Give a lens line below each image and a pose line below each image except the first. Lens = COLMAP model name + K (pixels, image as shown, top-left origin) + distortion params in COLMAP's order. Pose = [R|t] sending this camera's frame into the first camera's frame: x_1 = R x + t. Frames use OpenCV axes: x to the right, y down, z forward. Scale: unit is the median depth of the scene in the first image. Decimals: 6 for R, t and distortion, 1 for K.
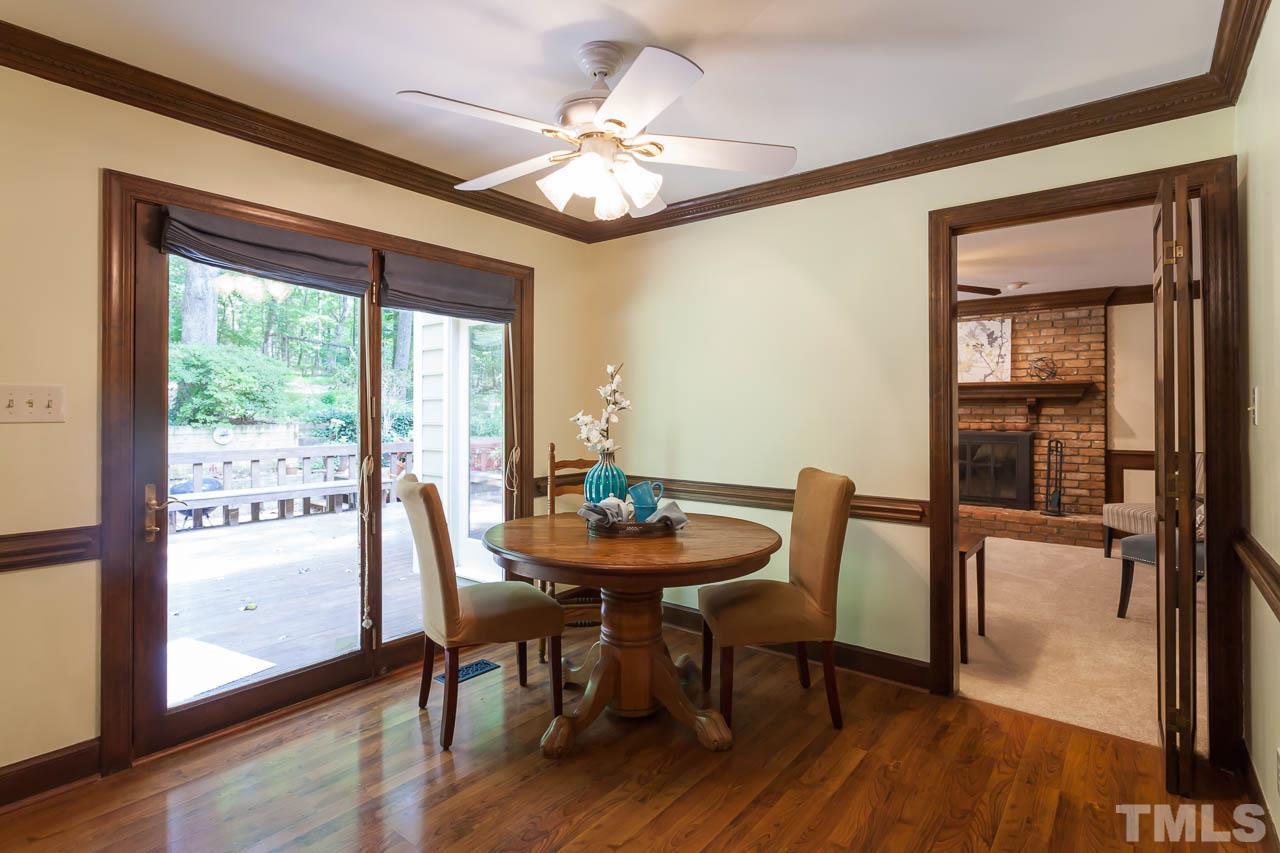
lens RADIAL K [[620.7, 0, 657.7], [0, 620.7, 404.6], [0, 0, 1]] dist [-0.008895, 0.004767]
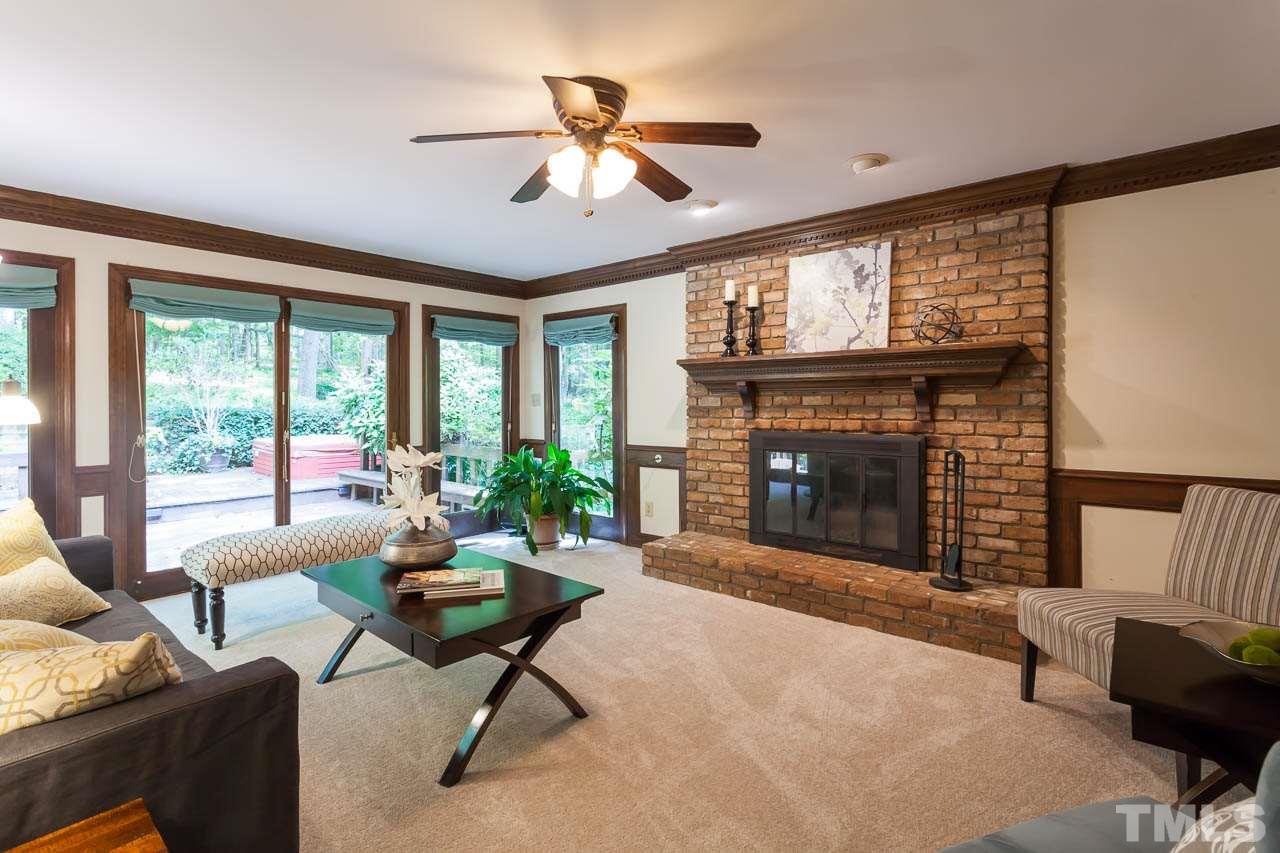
lens RADIAL K [[620.7, 0, 632.2], [0, 620.7, 405.3], [0, 0, 1]] dist [-0.008895, 0.004767]
pose [[0.998312, -0.007143, -0.057637, 0.378526], [0.007861, 0.999894, 0.012230, 0.006912], [0.057544, -0.012662, 0.998263, 0.421746]]
